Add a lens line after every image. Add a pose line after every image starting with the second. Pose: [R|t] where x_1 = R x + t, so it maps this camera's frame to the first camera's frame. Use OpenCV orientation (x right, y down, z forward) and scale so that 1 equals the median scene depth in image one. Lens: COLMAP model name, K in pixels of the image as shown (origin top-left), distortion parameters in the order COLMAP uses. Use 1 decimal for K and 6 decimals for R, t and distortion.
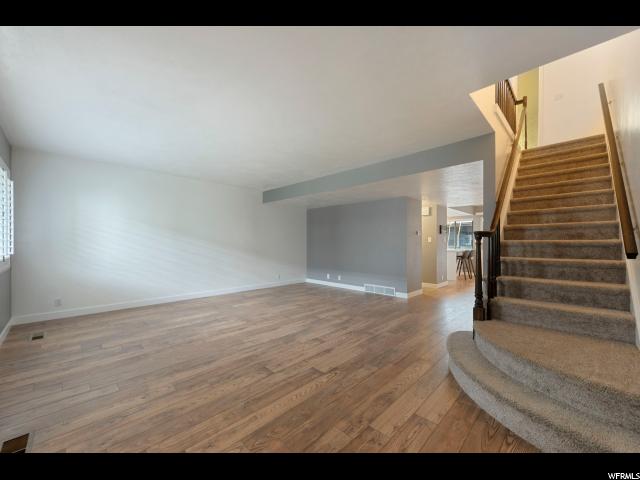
lens RADIAL K [[251.1, 0, 320.0], [0, 251.1, 240.0], [0, 0, 1]] dist [0.001607, 0.000088]
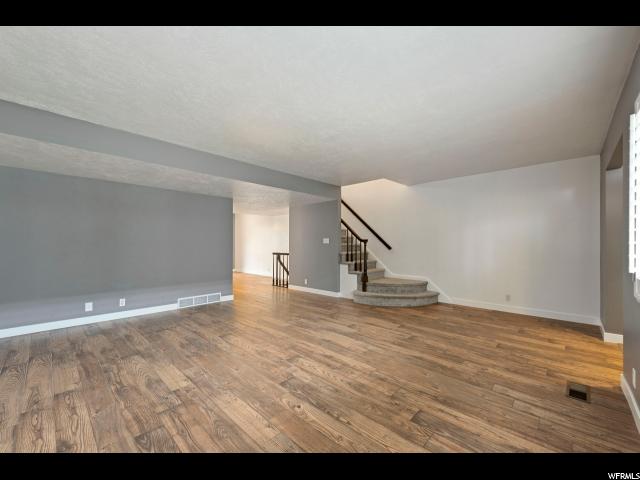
lens RADIAL K [[259.6, 0, 324.4], [0, 259.6, 243.6], [0, 0, 1]] dist [0.003356, -0.000204]
pose [[-0.013100, -0.001080, 0.999914, -1.161036], [-0.010678, 0.999943, 0.000940, 0.004039], [-0.999857, -0.010665, -0.013111, 1.070580]]
